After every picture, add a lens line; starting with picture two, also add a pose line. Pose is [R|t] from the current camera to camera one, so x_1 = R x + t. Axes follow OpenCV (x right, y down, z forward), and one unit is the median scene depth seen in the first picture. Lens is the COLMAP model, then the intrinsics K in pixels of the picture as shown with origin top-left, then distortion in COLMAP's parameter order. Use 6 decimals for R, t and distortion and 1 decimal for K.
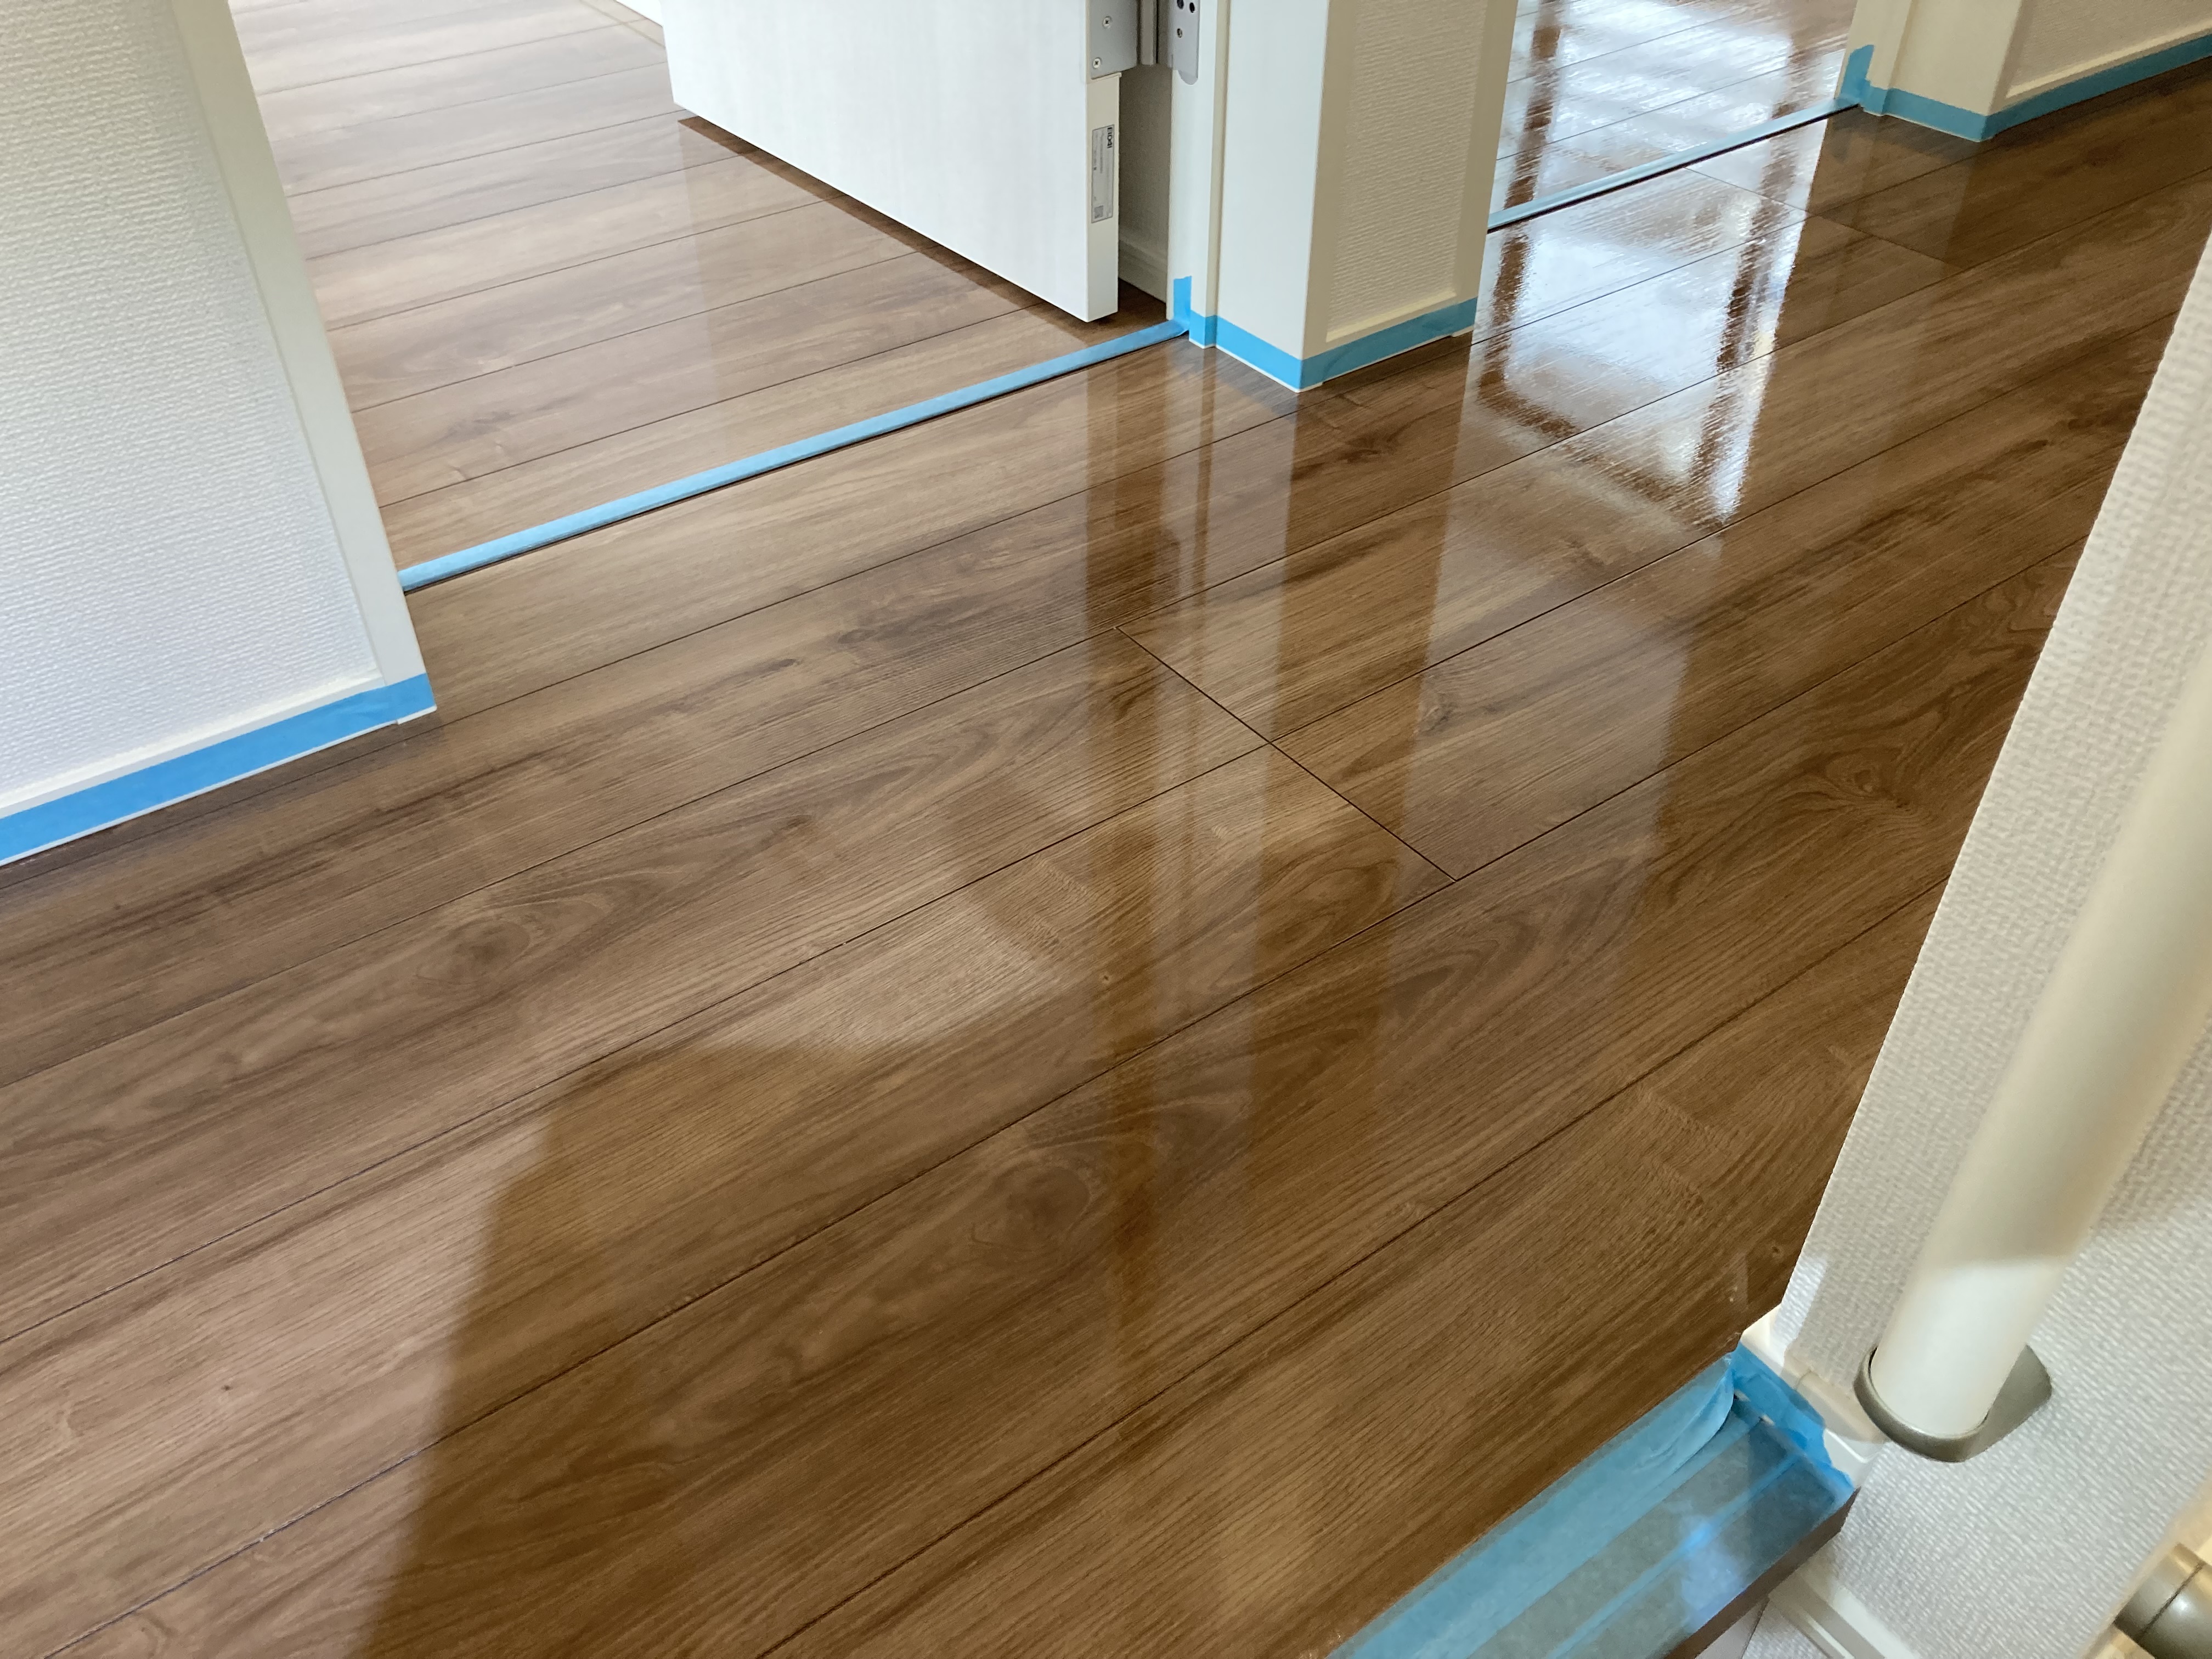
lens RADIAL K [[1809.6, 0, 1095.6], [0, 1809.6, 843.7], [0, 0, 1]] dist [0.011605, -0.017310]
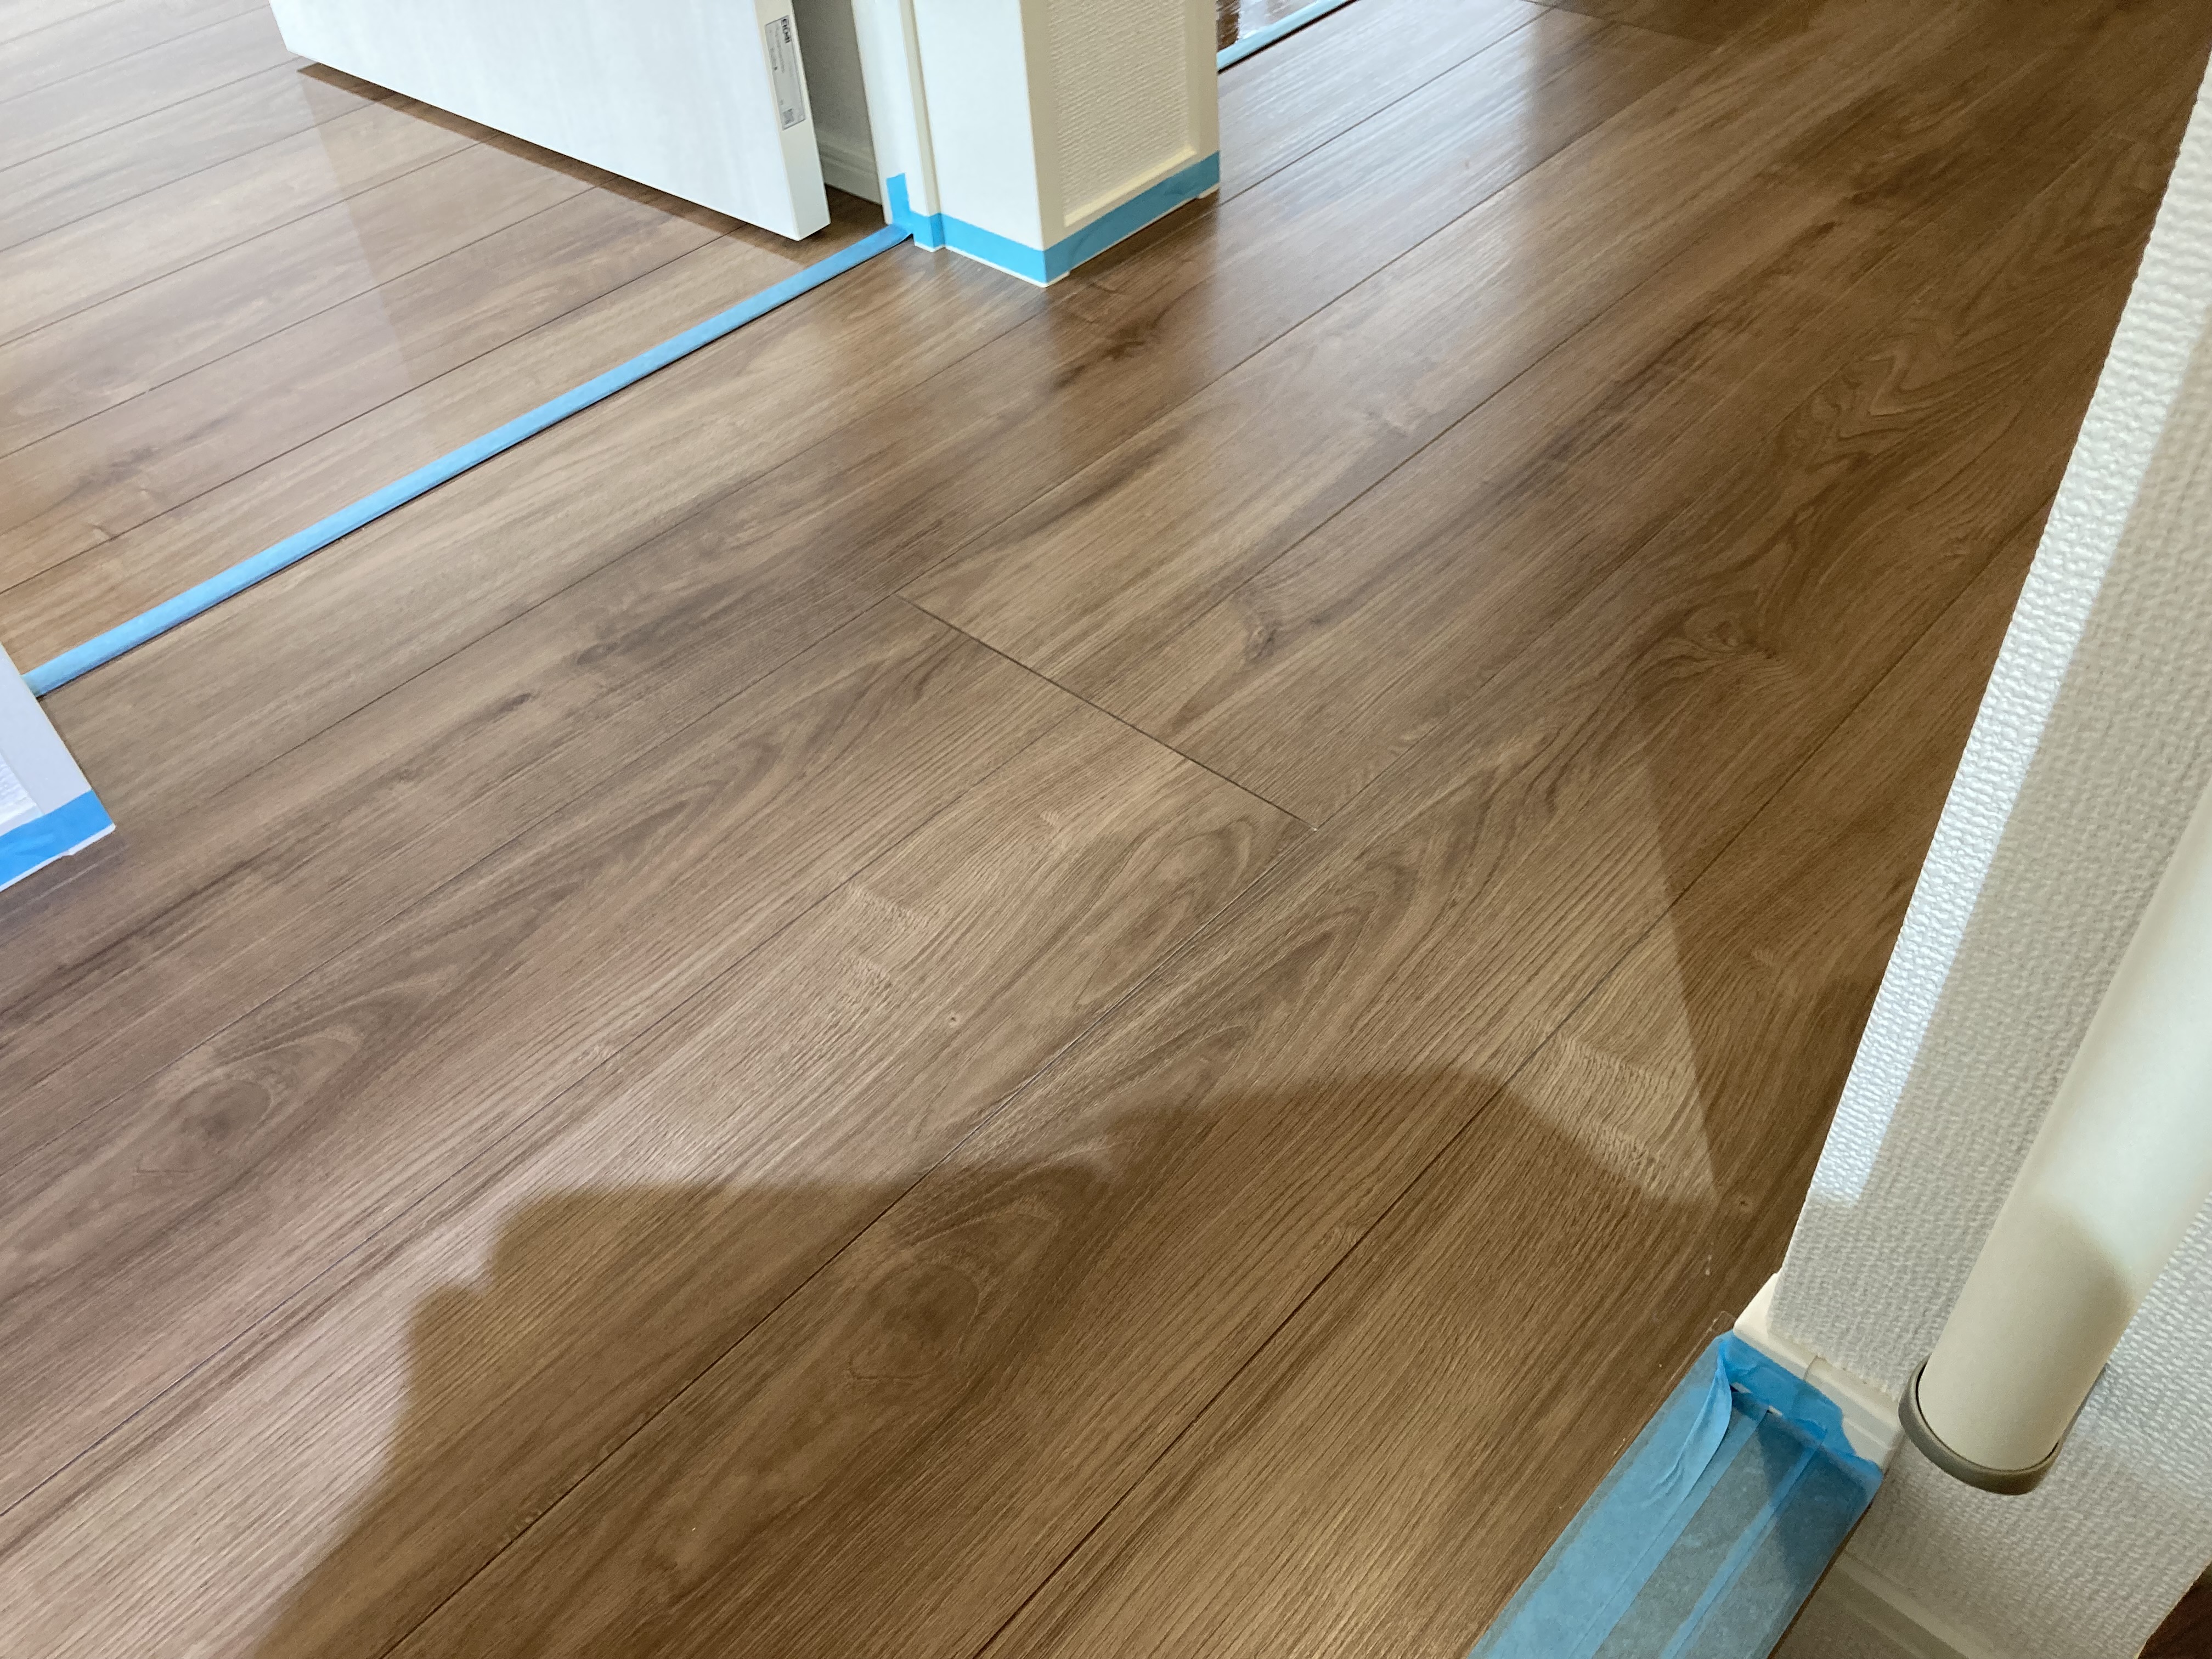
lens RADIAL K [[1809.6, 0, 1100.5], [0, 1809.6, 826.6], [0, 0, 1]] dist [0.011605, -0.017310]
pose [[0.979861, -0.176693, 0.093015, 0.010495], [0.170696, 0.982907, 0.068963, -0.060436], [-0.103610, -0.051697, 0.993274, 0.121629]]
